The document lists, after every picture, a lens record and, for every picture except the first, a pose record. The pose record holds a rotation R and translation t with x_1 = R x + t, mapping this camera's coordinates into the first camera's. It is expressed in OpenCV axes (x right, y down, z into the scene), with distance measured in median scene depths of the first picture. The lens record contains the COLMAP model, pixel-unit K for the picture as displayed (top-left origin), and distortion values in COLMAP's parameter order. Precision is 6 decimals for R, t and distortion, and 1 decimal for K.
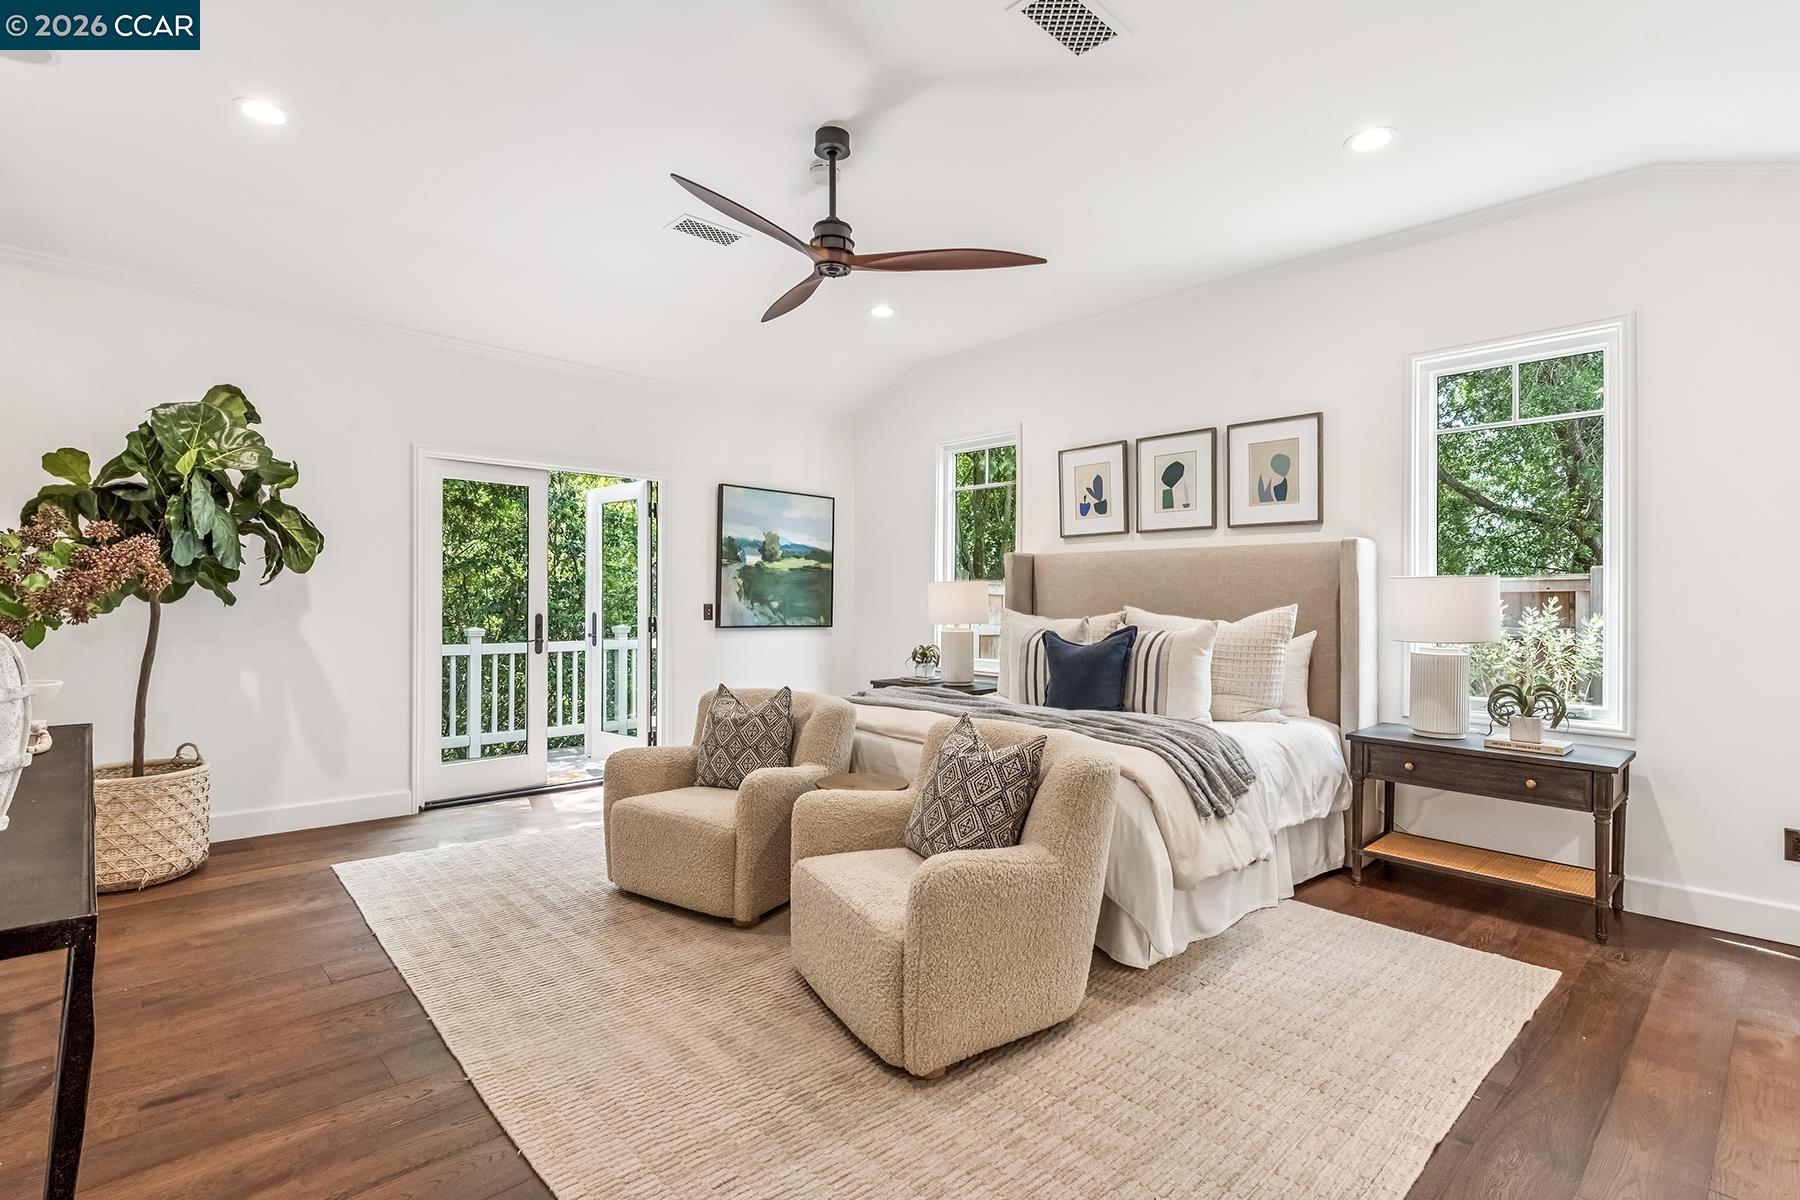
lens RADIAL K [[858.0, 0, 895.3], [0, 858.0, 595.4], [0, 0, 1]] dist [0.002713, 0.000305]
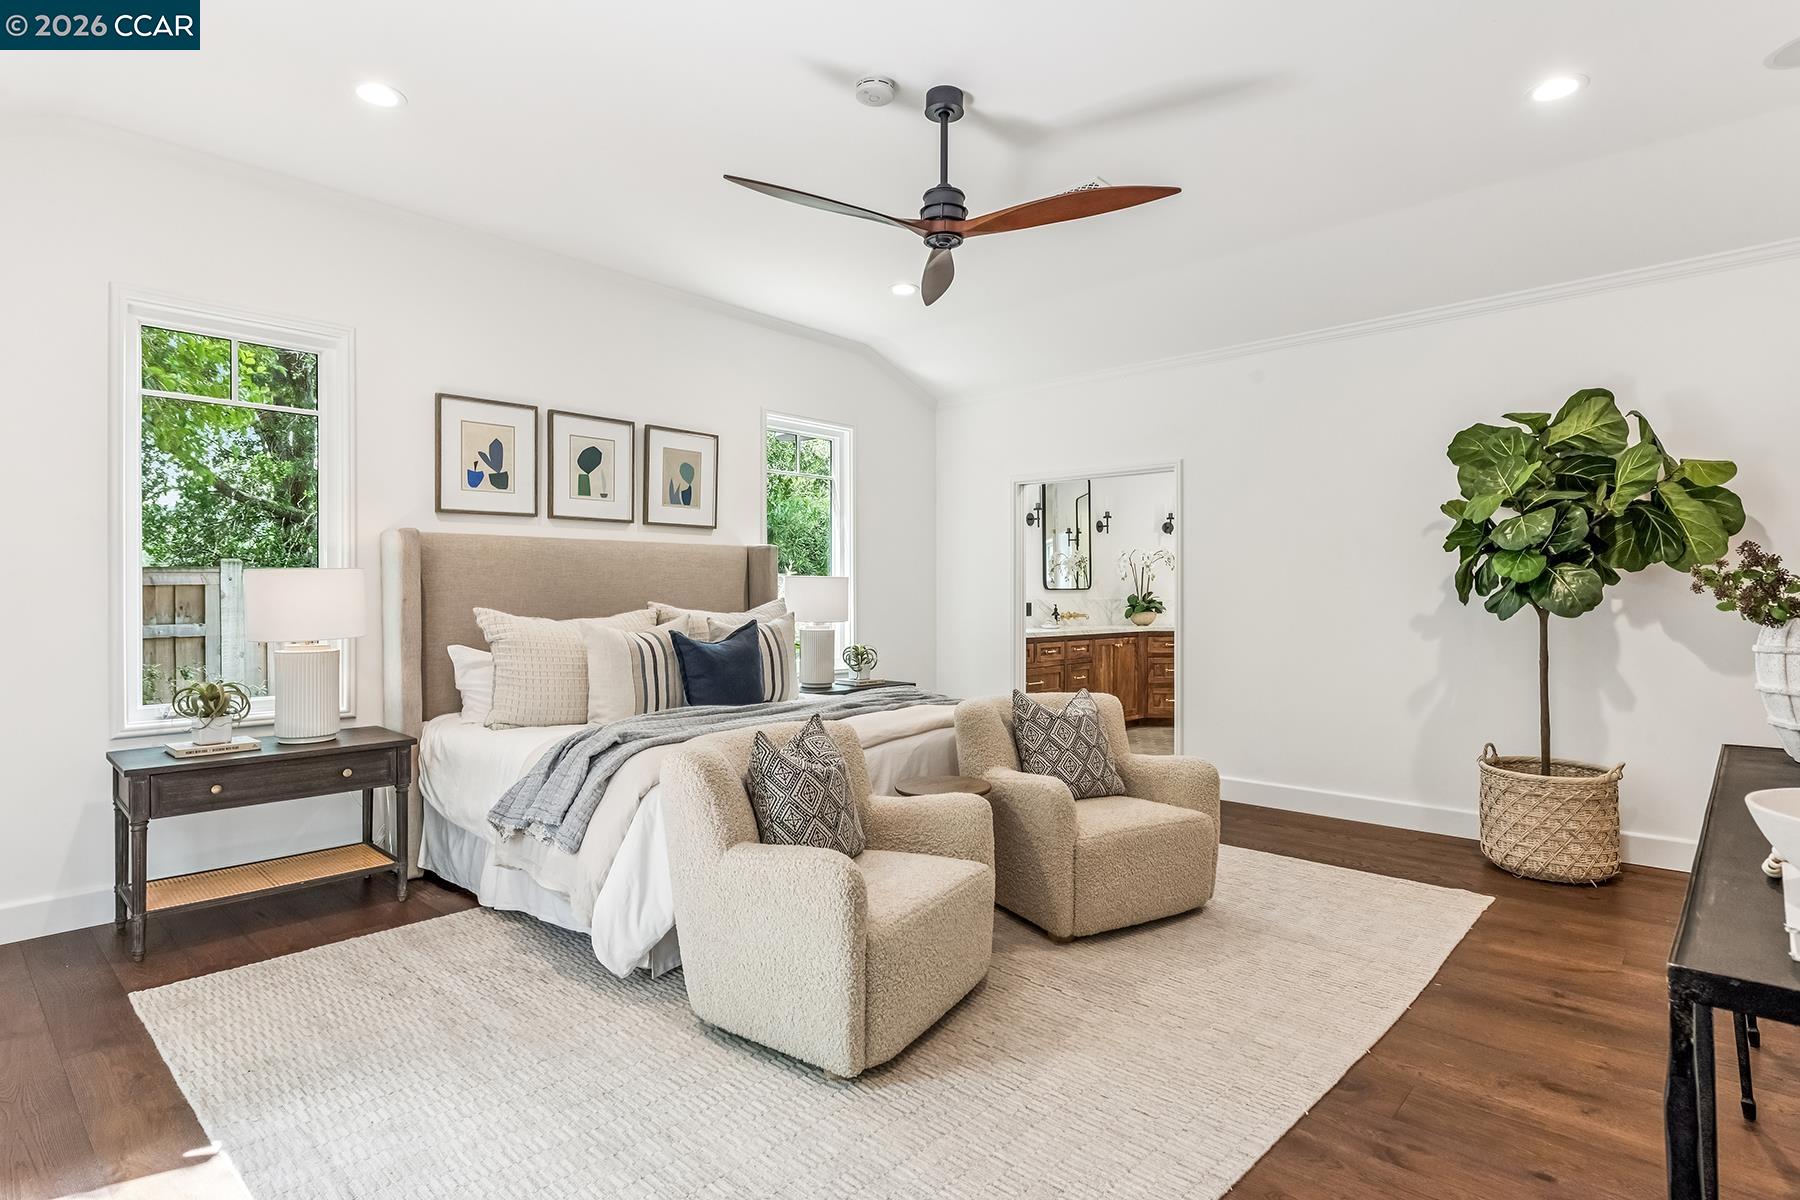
lens RADIAL K [[933.9, 0, 897.8], [0, 933.9, 596.6], [0, 0, 1]] dist [0.000581, -0.000010]
pose [[-0.064267, -0.008334, 0.997898, -0.711126], [-0.004045, 0.999959, 0.008091, -0.001887], [-0.997925, -0.003517, -0.064298, 0.732374]]
